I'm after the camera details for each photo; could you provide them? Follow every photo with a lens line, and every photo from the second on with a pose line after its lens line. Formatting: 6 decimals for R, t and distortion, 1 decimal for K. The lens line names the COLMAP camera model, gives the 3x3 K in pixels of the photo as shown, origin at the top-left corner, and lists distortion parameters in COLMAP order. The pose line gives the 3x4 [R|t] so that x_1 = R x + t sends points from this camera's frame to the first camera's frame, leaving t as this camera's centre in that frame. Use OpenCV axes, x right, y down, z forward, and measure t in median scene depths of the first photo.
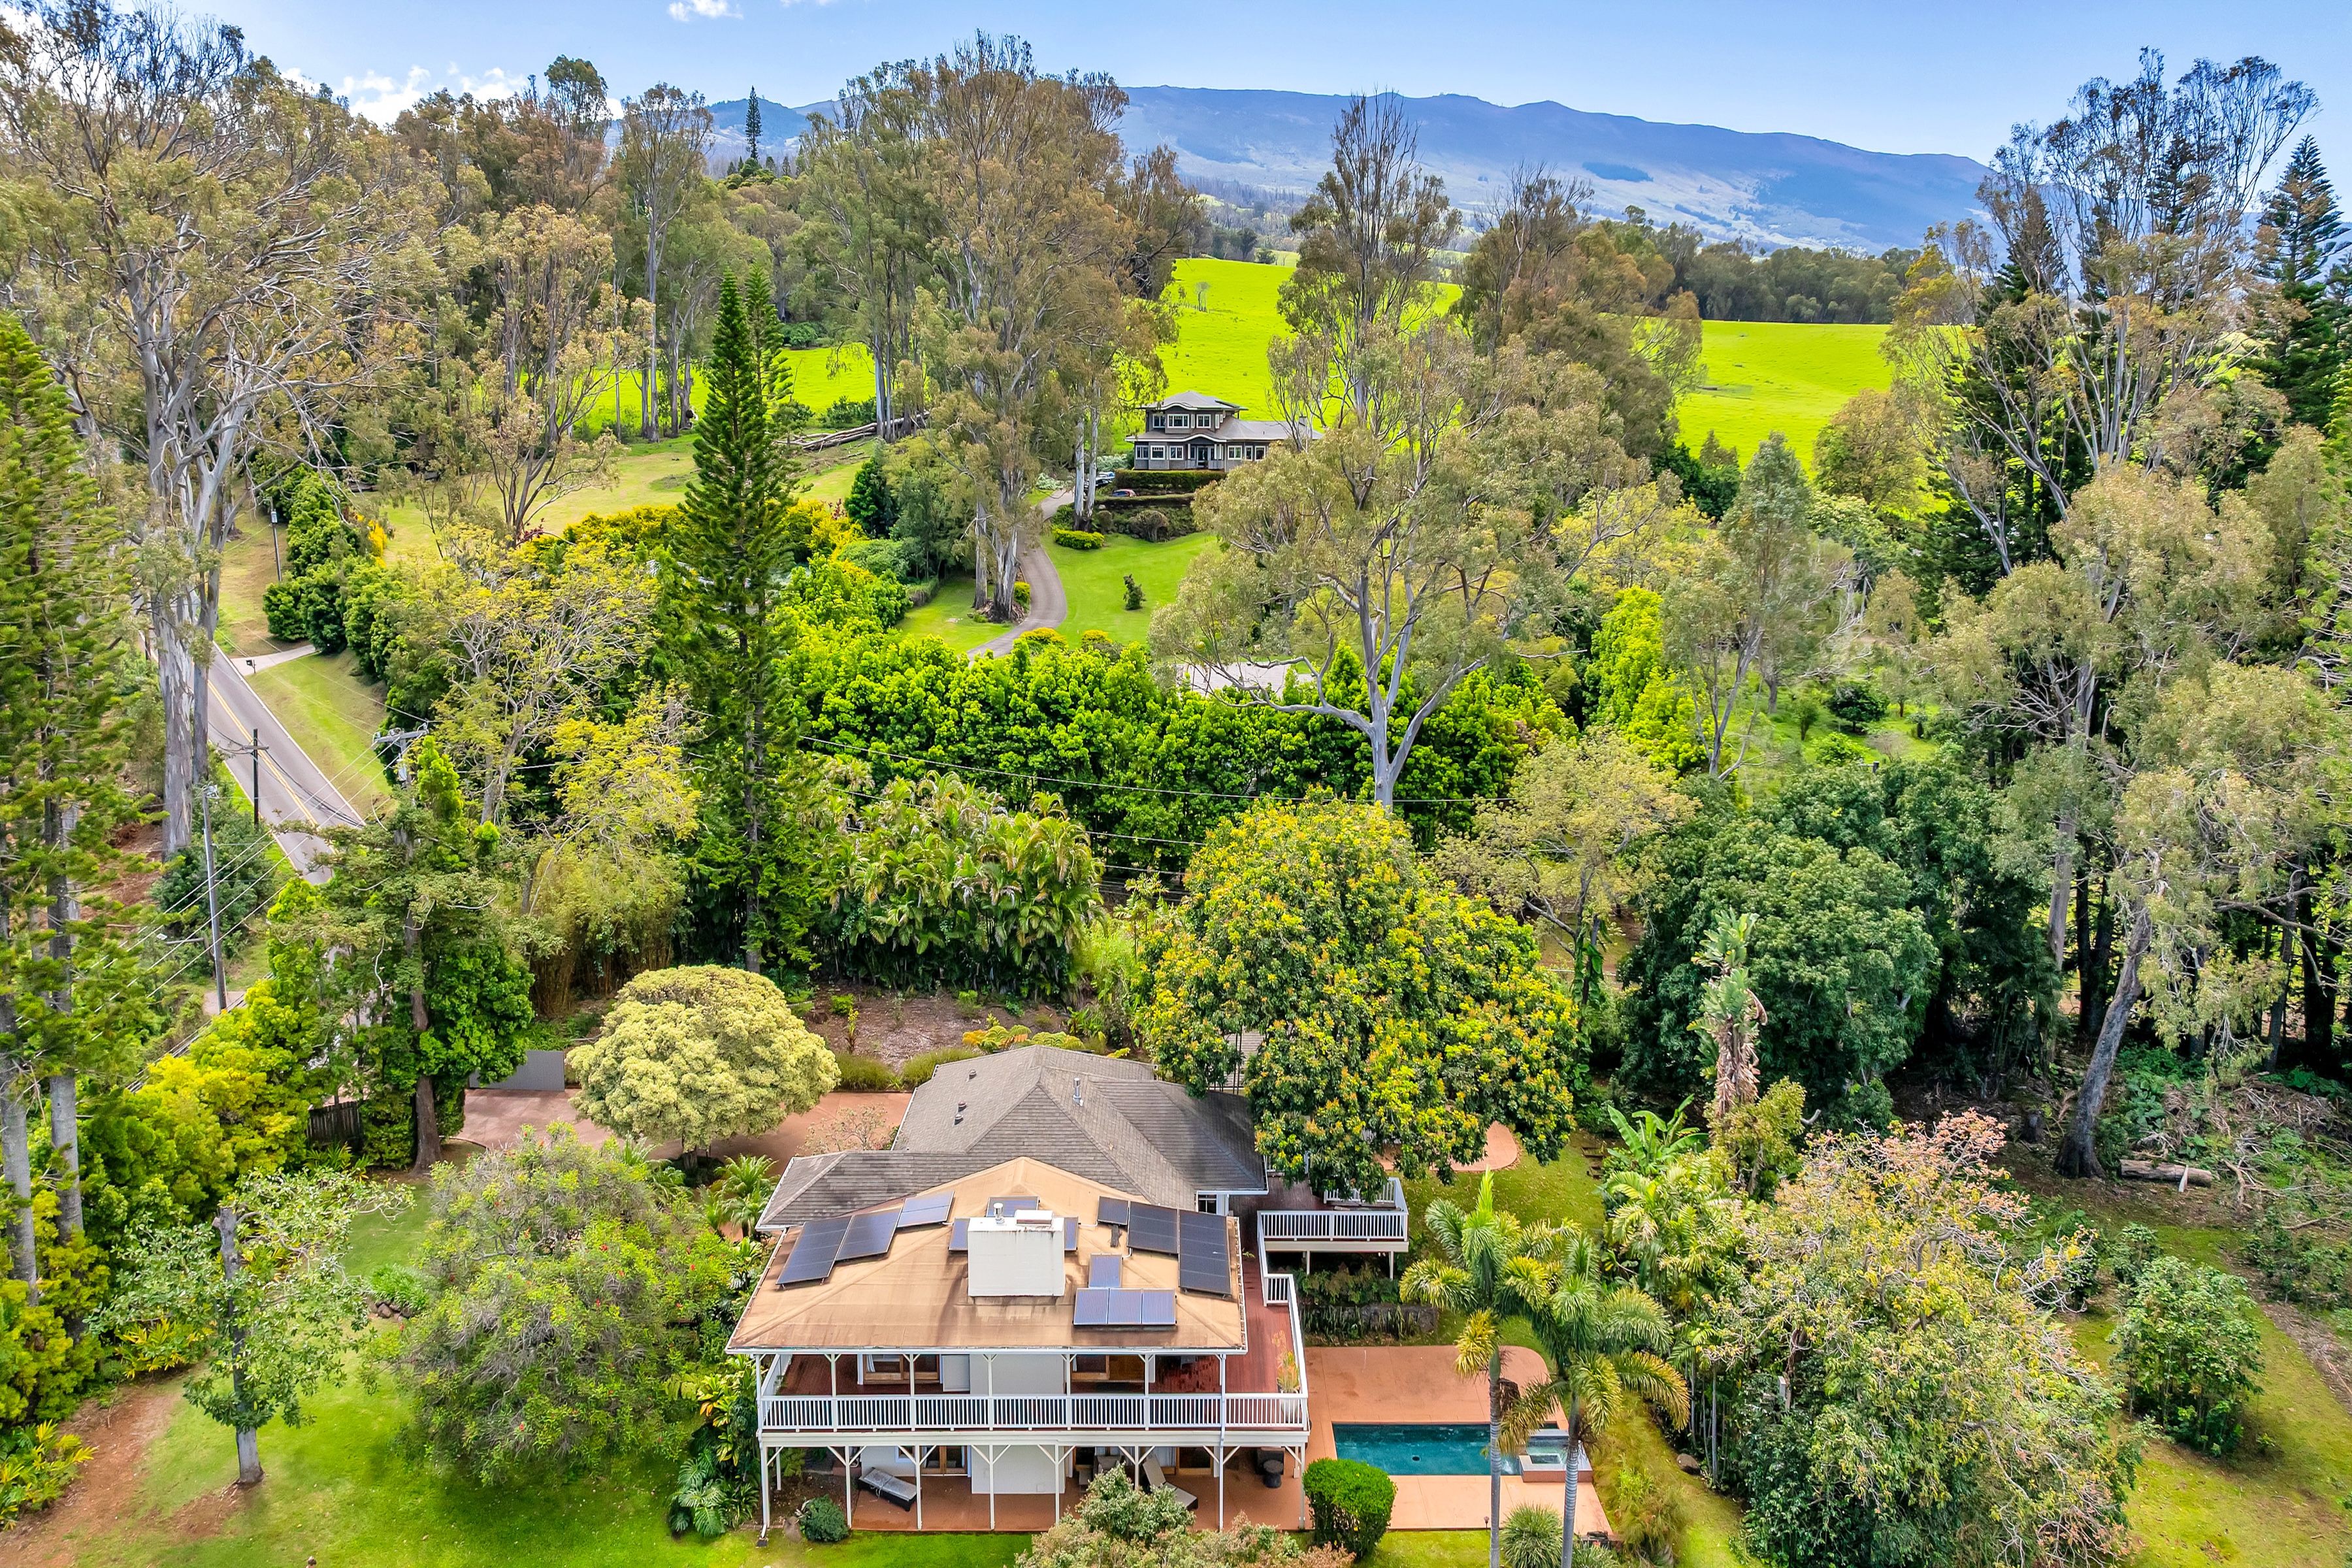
lens RADIAL K [[1638.8, 0, 1187.4], [0, 1638.8, 665.0], [0, 0, 1]] dist [-0.017721, 0.001436]
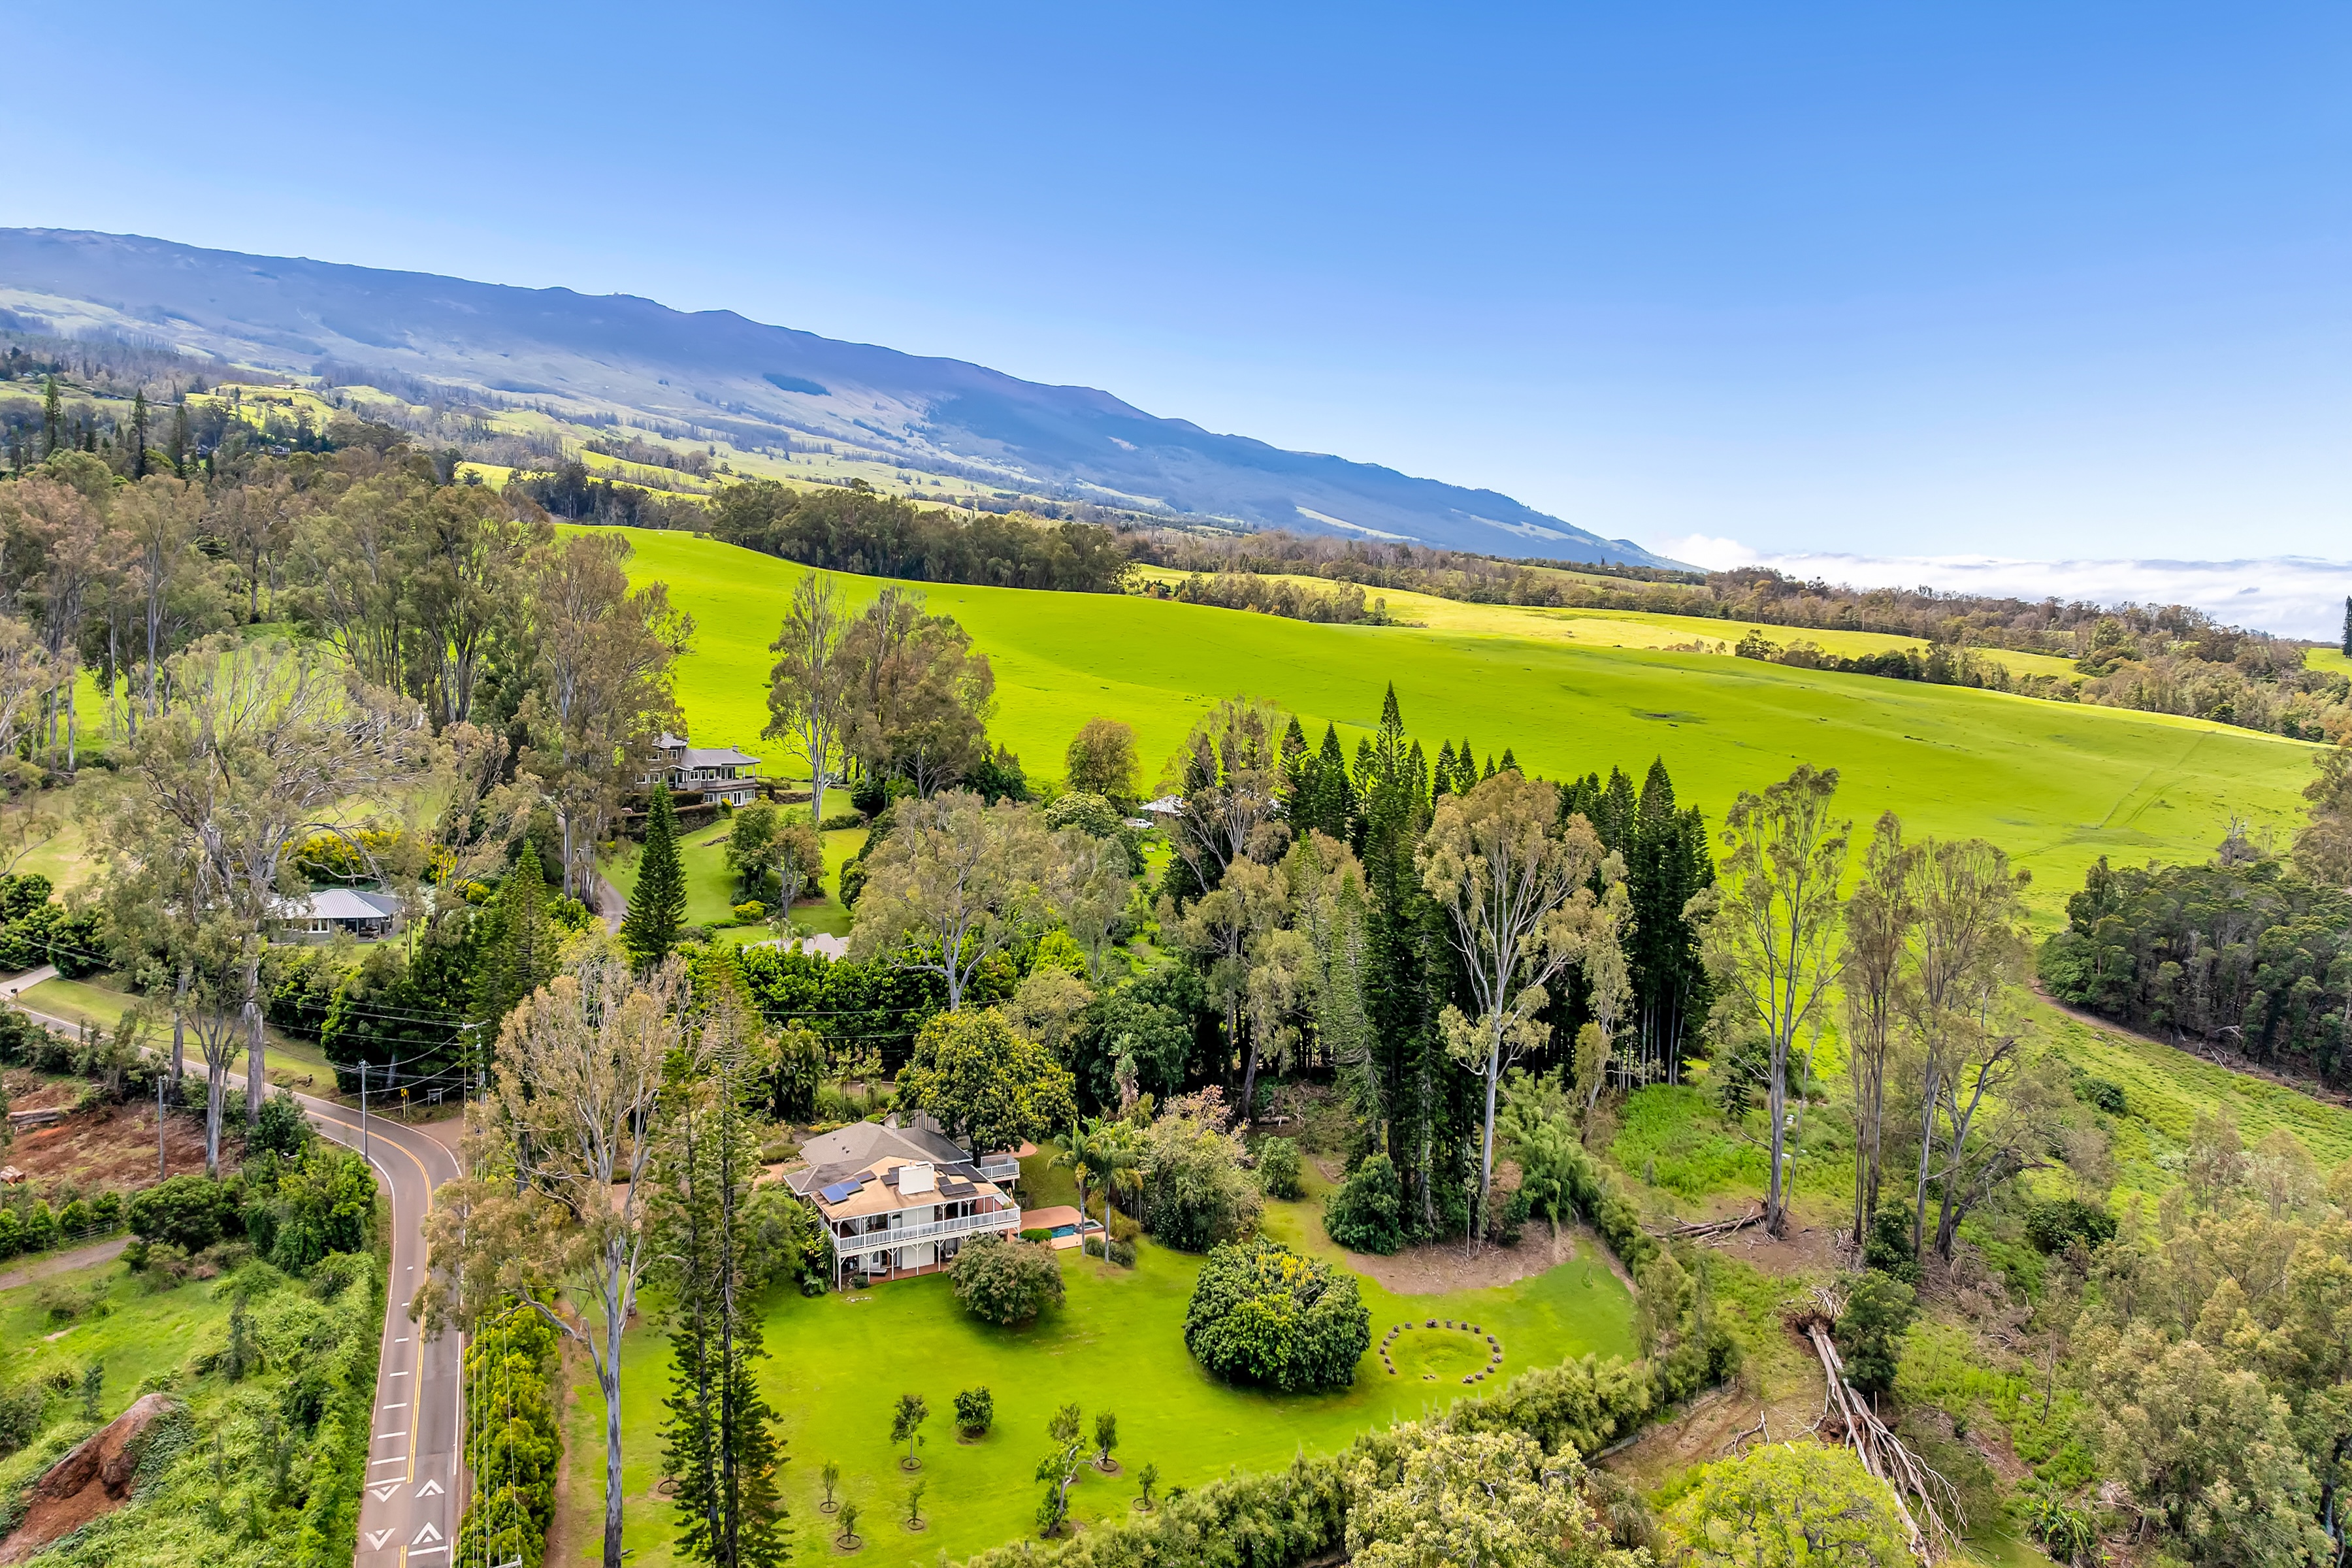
lens RADIAL K [[1635.2, 0, 1186.9], [0, 1635.2, 780.1], [0, 0, 1]] dist [-0.024550, 0.006141]
pose [[0.884838, -0.038389, 0.464314, -0.740853], [0.061104, 0.997553, -0.033970, -0.152498], [-0.461874, 0.058429, 0.885019, -1.329552]]
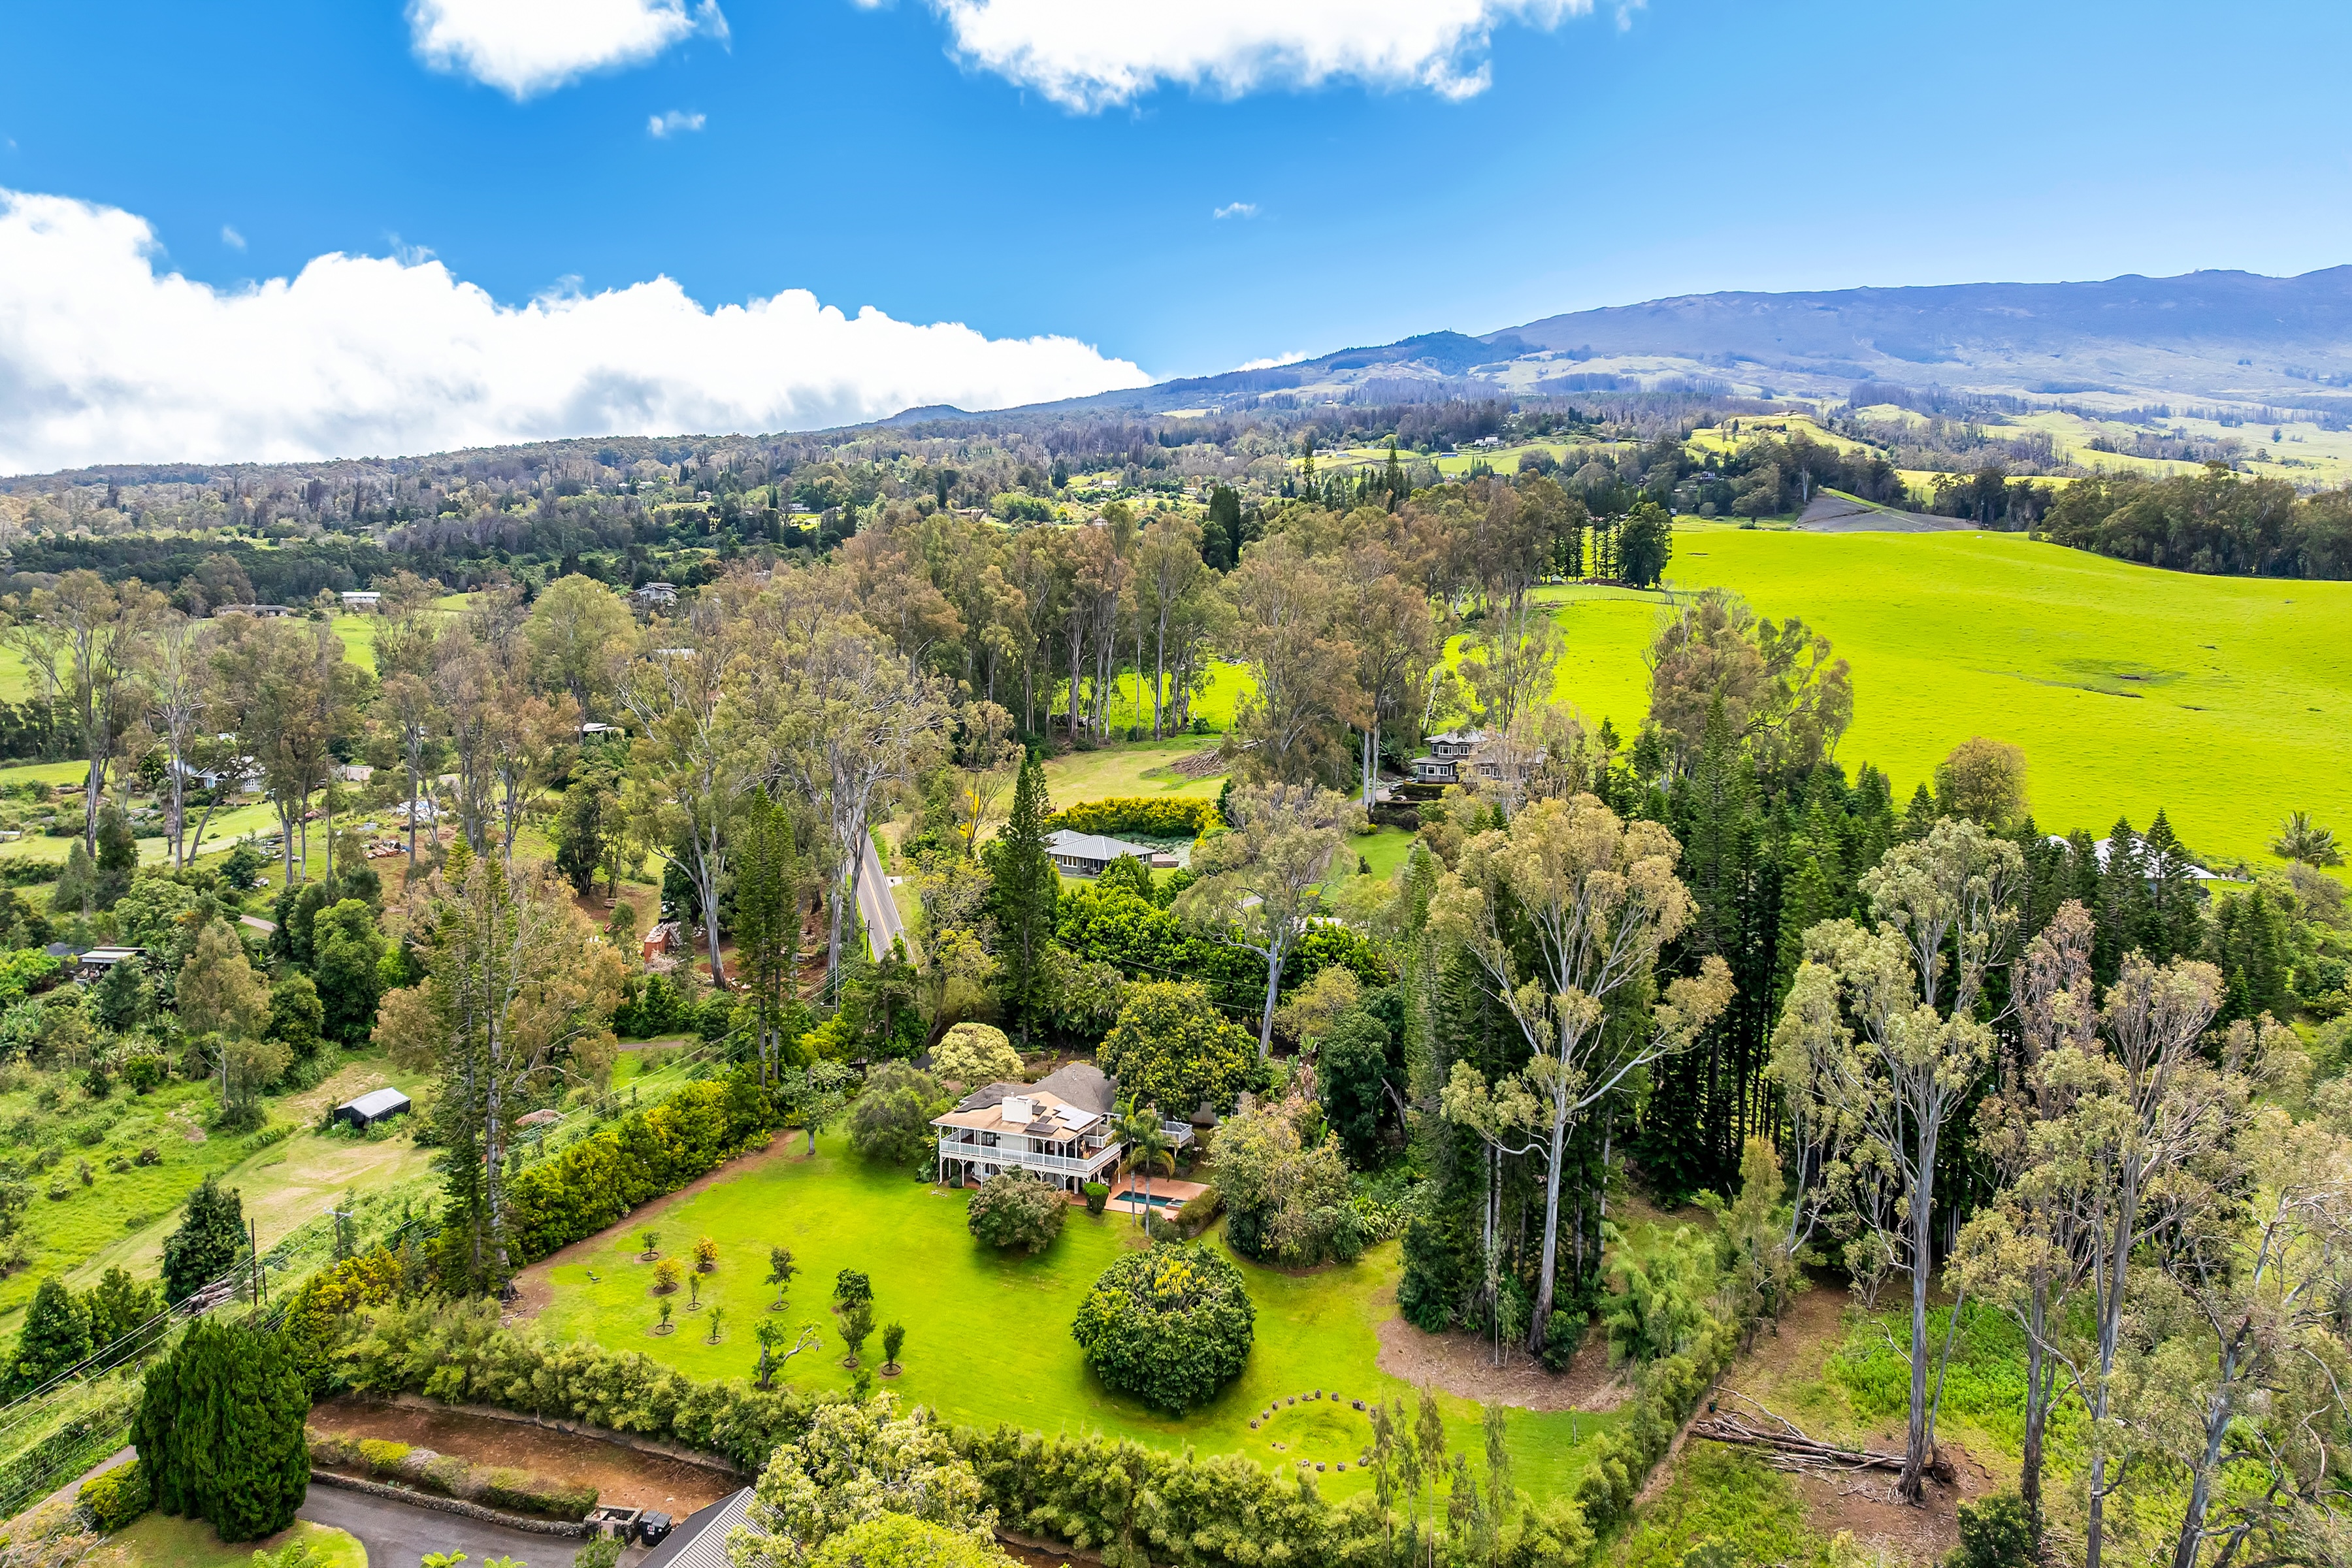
lens RADIAL K [[1635.2, 0, 1186.9], [0, 1635.2, 780.1], [0, 0, 1]] dist [-0.024550, 0.006141]
pose [[0.916893, 0.034452, -0.397643, 1.099162], [-0.056387, 0.997457, -0.043599, -0.121501], [0.395129, 0.062397, 0.916504, -1.390843]]
